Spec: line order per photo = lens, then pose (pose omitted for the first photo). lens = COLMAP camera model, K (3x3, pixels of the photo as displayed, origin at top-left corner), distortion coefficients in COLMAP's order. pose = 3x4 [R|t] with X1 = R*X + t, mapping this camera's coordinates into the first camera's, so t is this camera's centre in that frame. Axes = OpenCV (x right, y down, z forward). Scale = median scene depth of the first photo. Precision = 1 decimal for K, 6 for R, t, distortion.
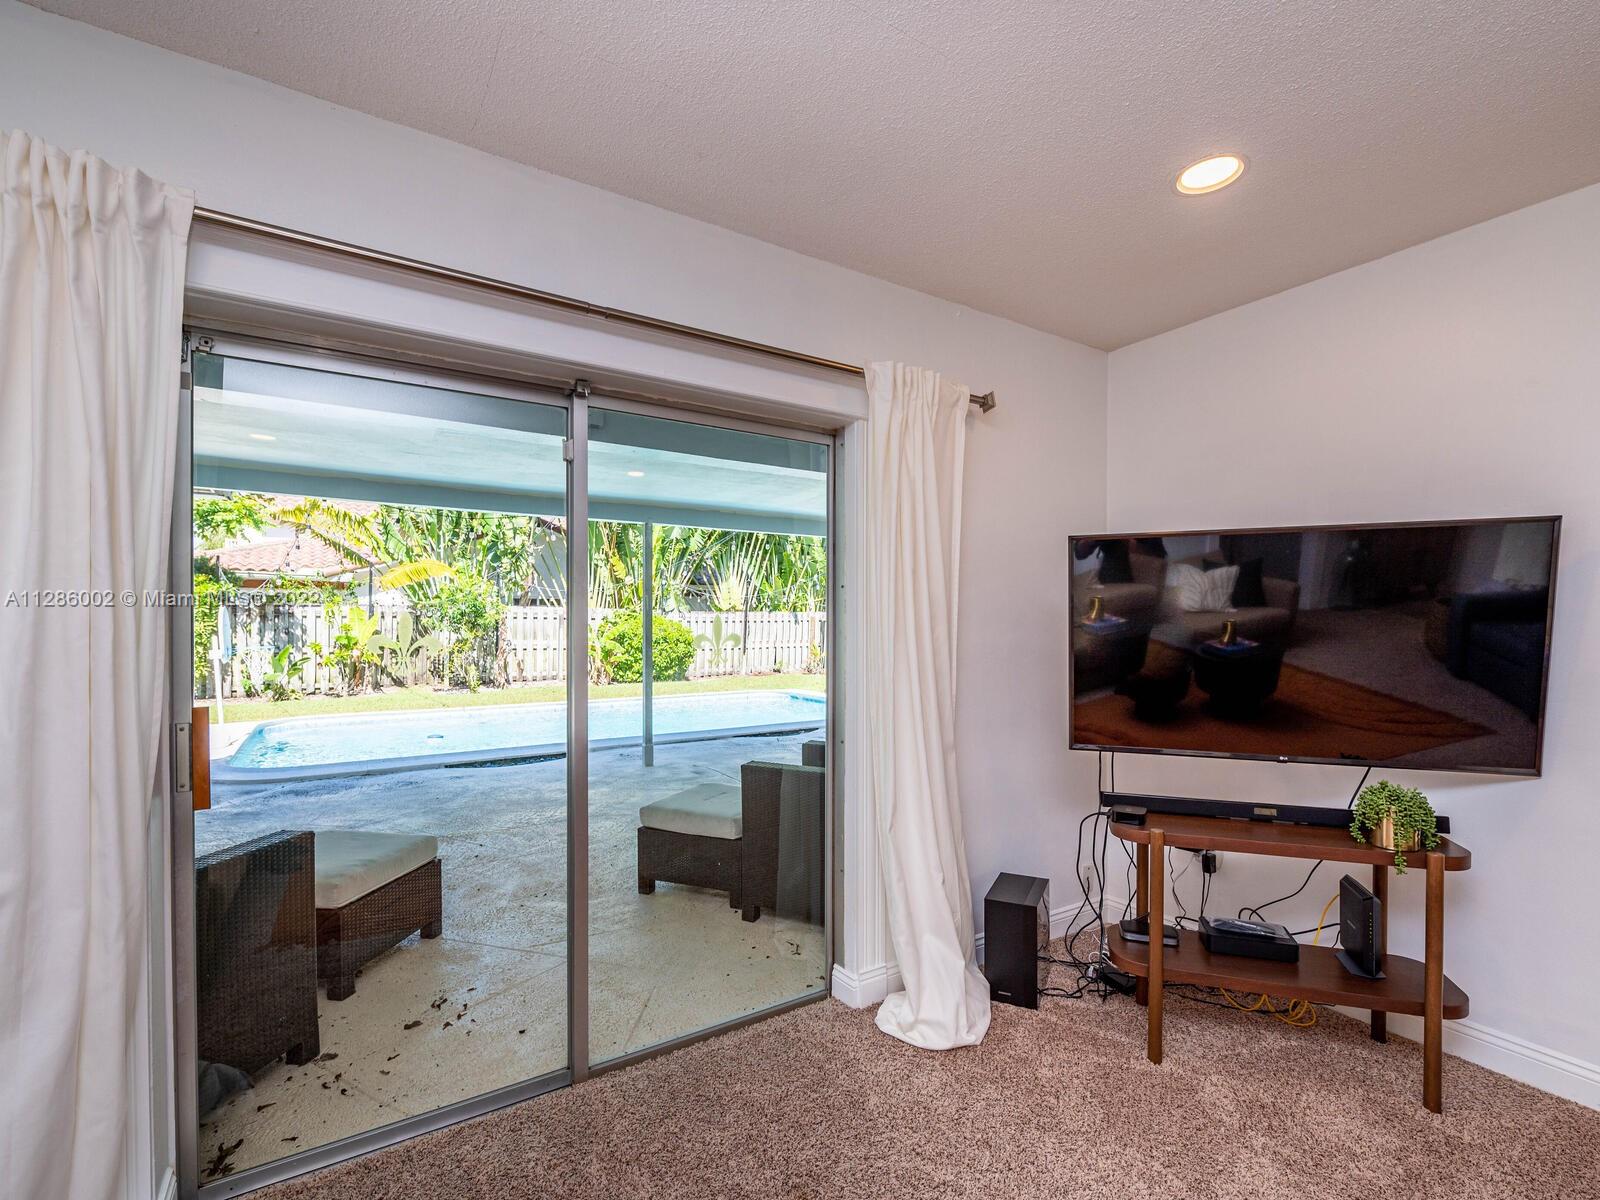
lens RADIAL K [[723.2, 0, 800.0], [0, 723.2, 600.0], [0, 0, 1]] dist [-0.004970, -0.001102]
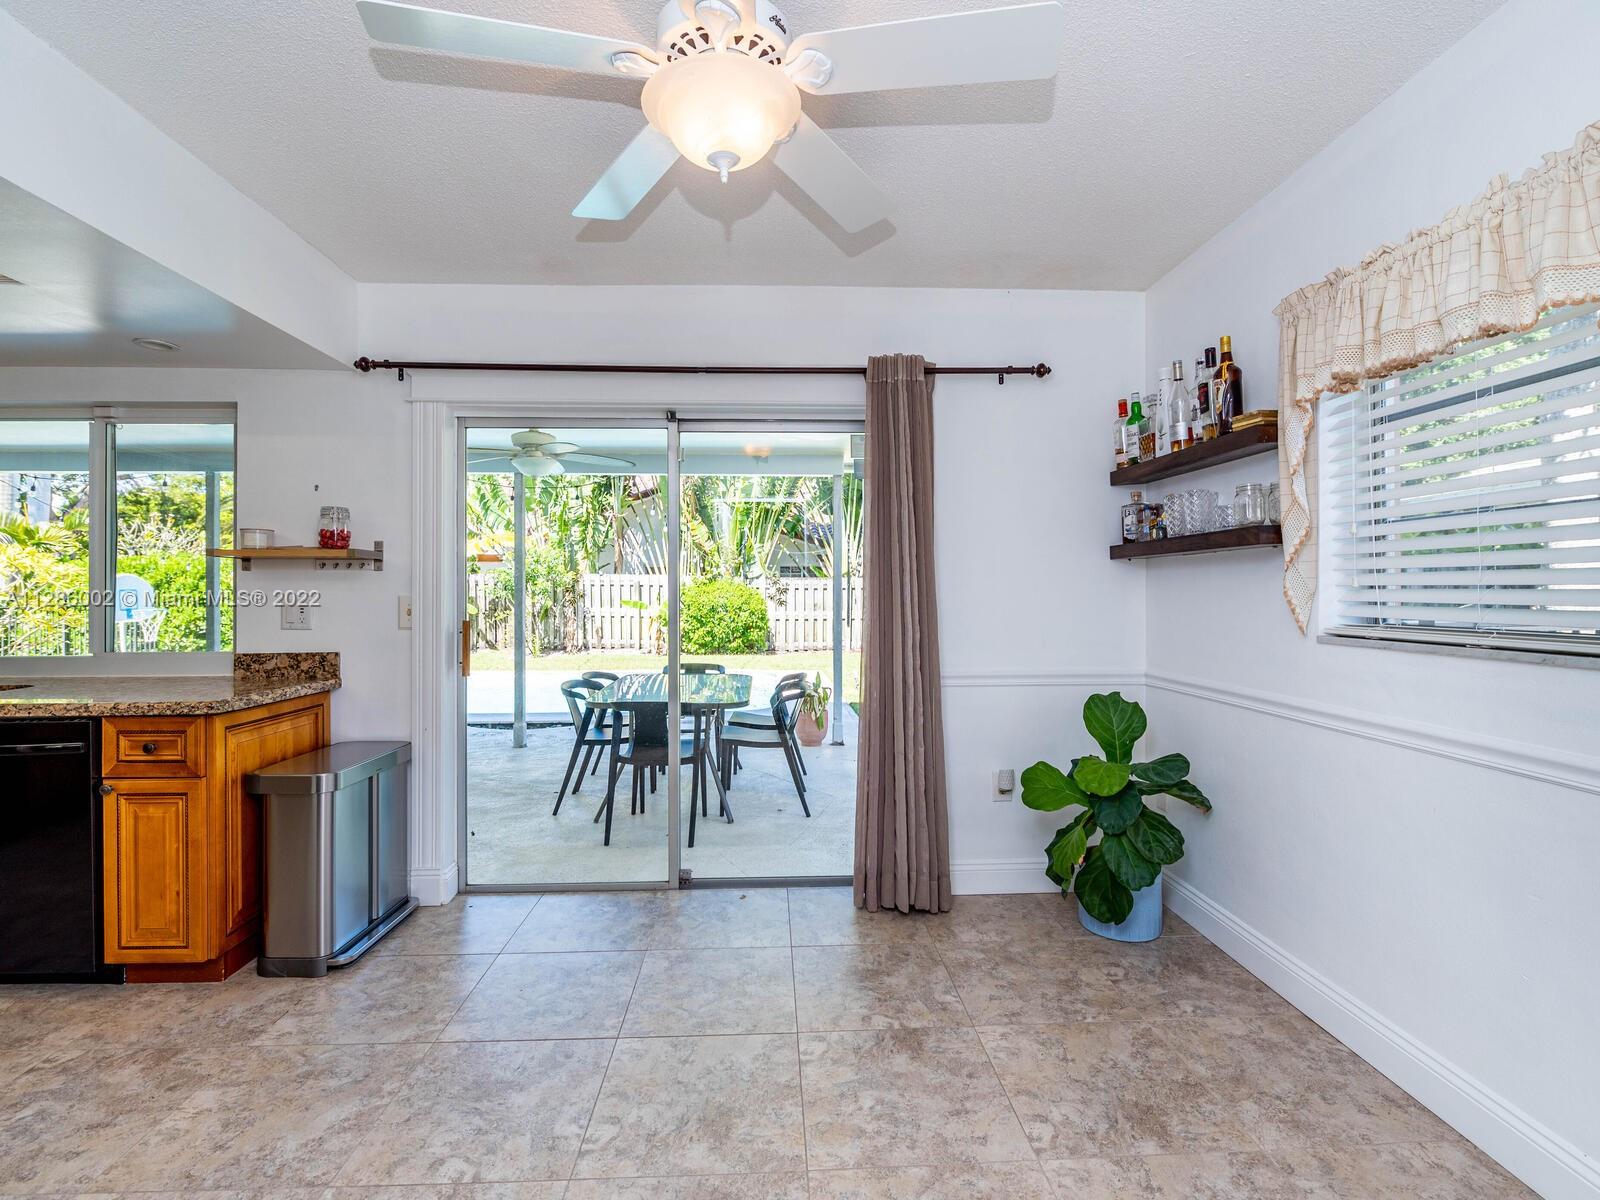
lens RADIAL K [[723.2, 0, 800.0], [0, 723.2, 600.0], [0, 0, 1]] dist [-0.004970, -0.001102]
pose [[0.868921, 0.006305, -0.494911, 0.372758], [0.014356, 0.999177, 0.037934, 0.011277], [0.494743, -0.040066, 0.868115, 0.276790]]
